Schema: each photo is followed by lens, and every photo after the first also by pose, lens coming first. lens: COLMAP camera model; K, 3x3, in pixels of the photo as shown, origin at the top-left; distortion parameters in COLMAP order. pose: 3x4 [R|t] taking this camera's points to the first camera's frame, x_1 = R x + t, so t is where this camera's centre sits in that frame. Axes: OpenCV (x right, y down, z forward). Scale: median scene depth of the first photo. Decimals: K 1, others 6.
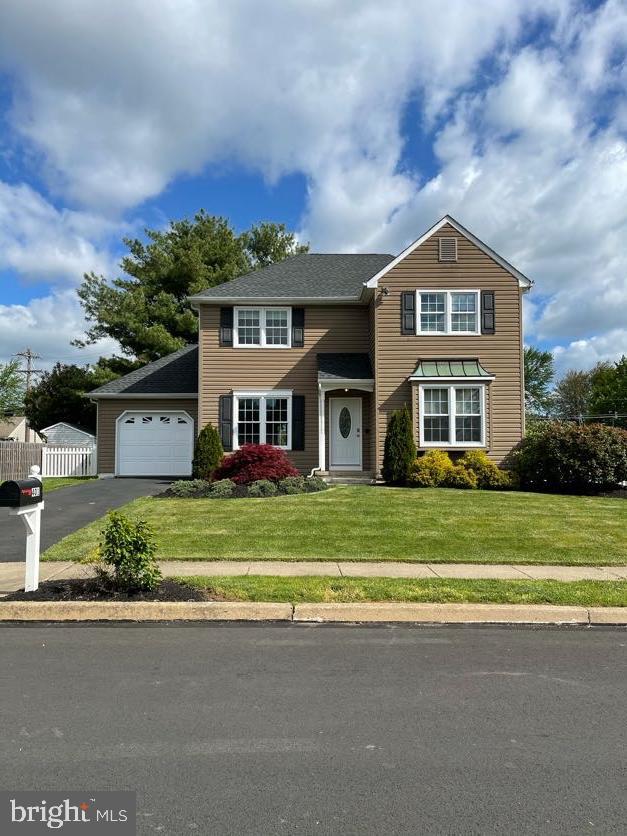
lens RADIAL K [[638.1, 0, 314.5], [0, 638.1, 426.6], [0, 0, 1]] dist [0.062843, -0.000278]
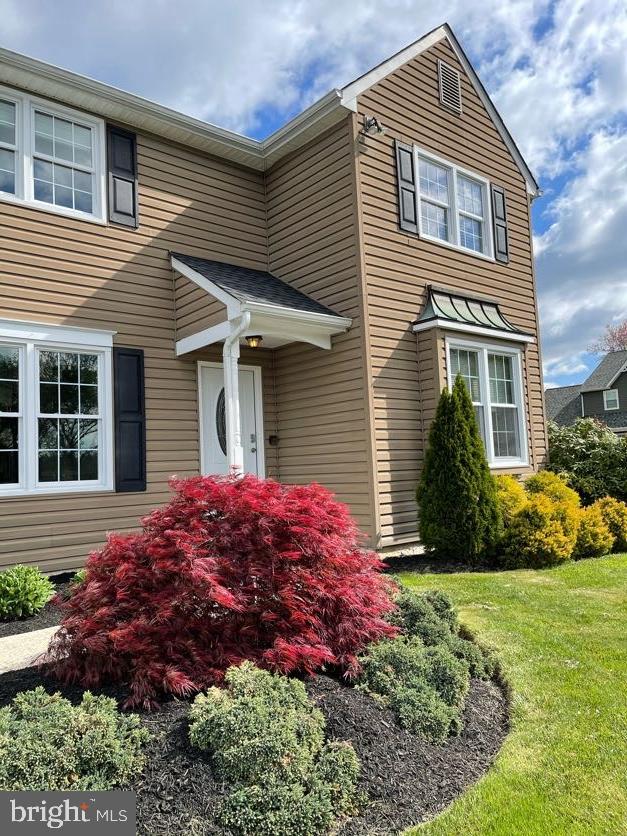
lens RADIAL K [[638.1, 0, 313.4], [0, 638.1, 416.4], [0, 0, 1]] dist [0.062843, -0.000278]
pose [[0.759991, 0.025369, 0.649439, -0.208929], [0.013166, 0.998432, -0.054410, 0.016363], [-0.649801, 0.049901, 0.758465, 0.685934]]
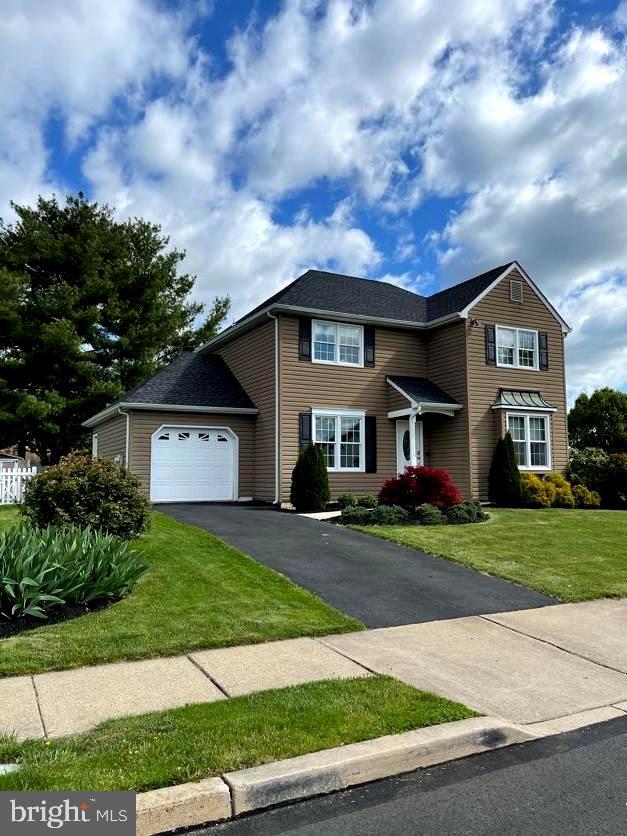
lens RADIAL K [[638.1, 0, 311.2], [0, 638.1, 423.6], [0, 0, 1]] dist [0.062843, -0.000278]
pose [[0.887038, 0.042216, 0.459762, -0.604473], [-0.021022, 0.998471, -0.051121, 0.015370], [-0.461217, 0.035681, 0.886570, 0.187312]]
